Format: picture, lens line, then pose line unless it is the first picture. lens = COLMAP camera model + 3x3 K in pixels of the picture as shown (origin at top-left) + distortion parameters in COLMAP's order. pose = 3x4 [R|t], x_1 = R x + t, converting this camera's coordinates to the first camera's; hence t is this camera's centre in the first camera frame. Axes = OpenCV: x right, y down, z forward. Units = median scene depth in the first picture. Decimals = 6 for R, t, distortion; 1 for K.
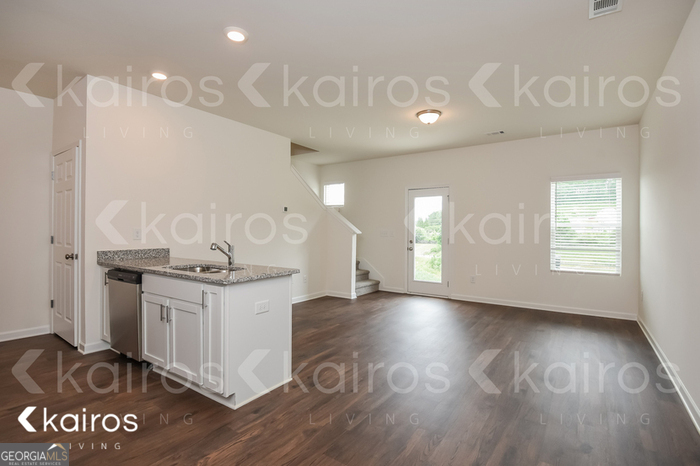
lens RADIAL K [[330.8, 0, 350.0], [0, 330.8, 233.0], [0, 0, 1]] dist [-0.002717, -0.000264]
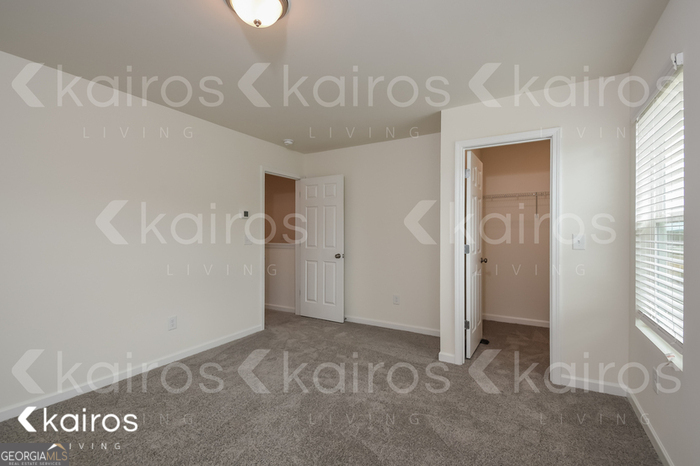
lens RADIAL K [[330.8, 0, 350.0], [0, 330.8, 233.0], [0, 0, 1]] dist [-0.002717, -0.000264]
pose [[0.999999, -0.000210, 0.001625, 1.383899], [0.000210, 1.000000, -0.000111, -0.000250], [-0.001625, 0.000111, 0.999999, -0.001575]]
